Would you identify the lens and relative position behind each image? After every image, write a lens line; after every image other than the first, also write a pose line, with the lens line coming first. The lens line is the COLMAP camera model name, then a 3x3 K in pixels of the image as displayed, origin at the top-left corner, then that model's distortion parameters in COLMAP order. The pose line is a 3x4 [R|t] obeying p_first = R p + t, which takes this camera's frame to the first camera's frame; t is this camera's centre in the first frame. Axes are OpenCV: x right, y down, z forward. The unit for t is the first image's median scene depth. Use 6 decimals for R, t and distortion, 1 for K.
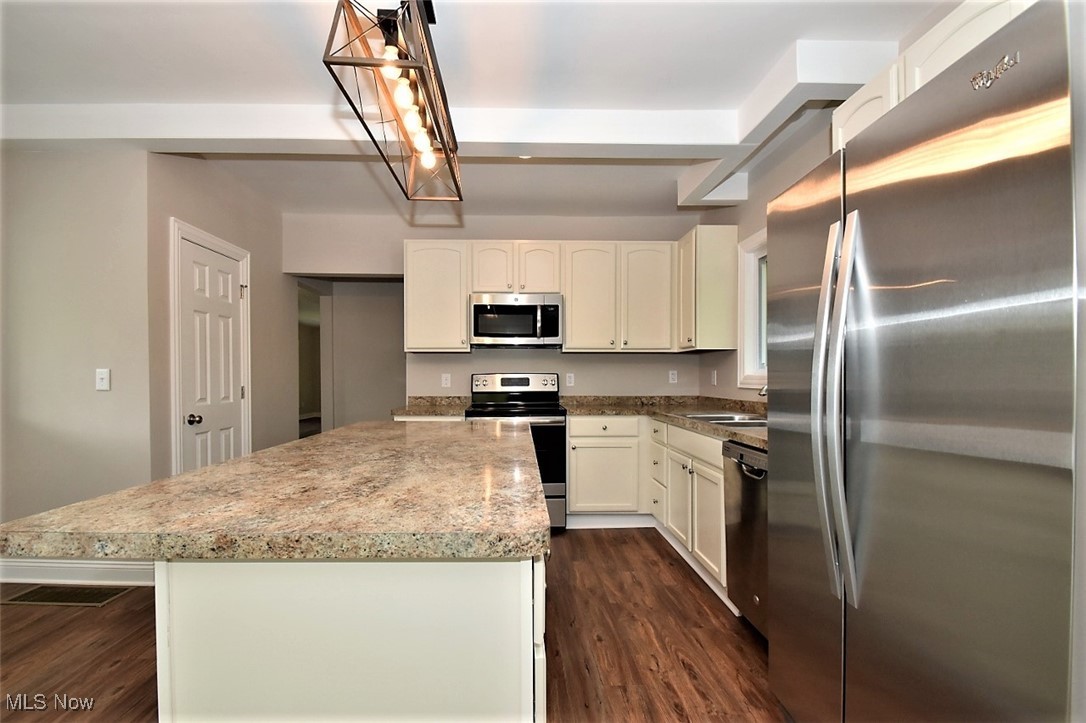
lens RADIAL K [[475.7, 0, 528.9], [0, 475.7, 381.8], [0, 0, 1]] dist [0.019055, -0.019730]
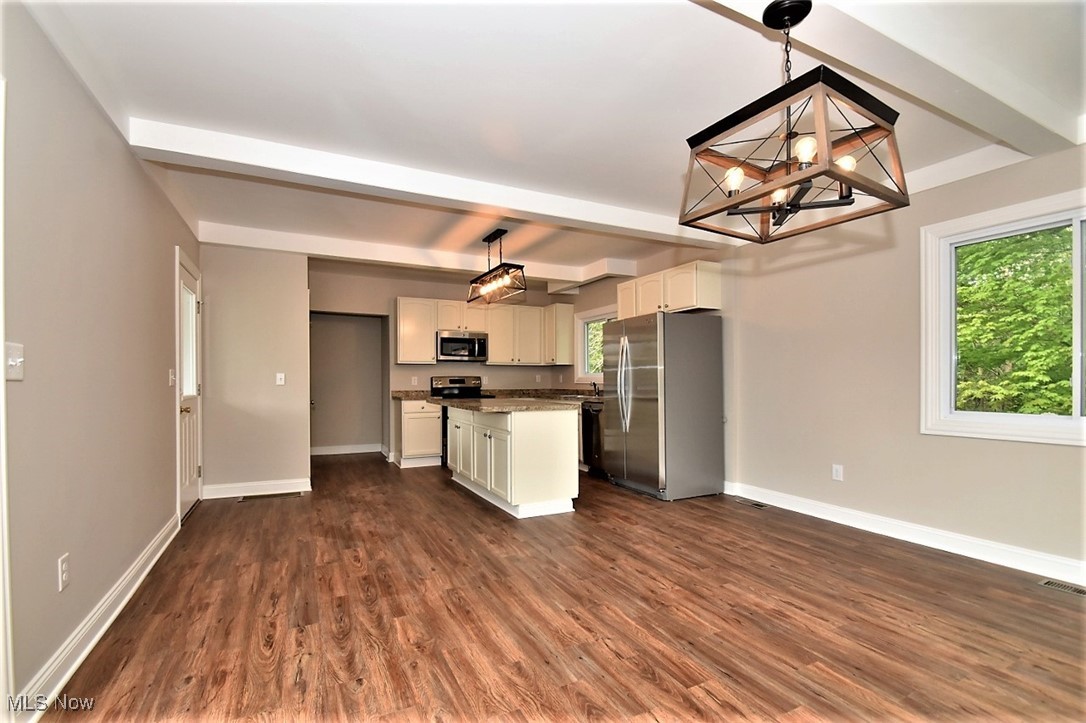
lens RADIAL K [[475.7, 0, 528.9], [0, 475.7, 381.8], [0, 0, 1]] dist [0.019055, -0.019730]
pose [[0.907552, -0.004848, 0.419911, -0.553490], [0.009083, 0.999926, -0.008085, 0.019404], [-0.419841, 0.011152, 0.907529, -0.726195]]
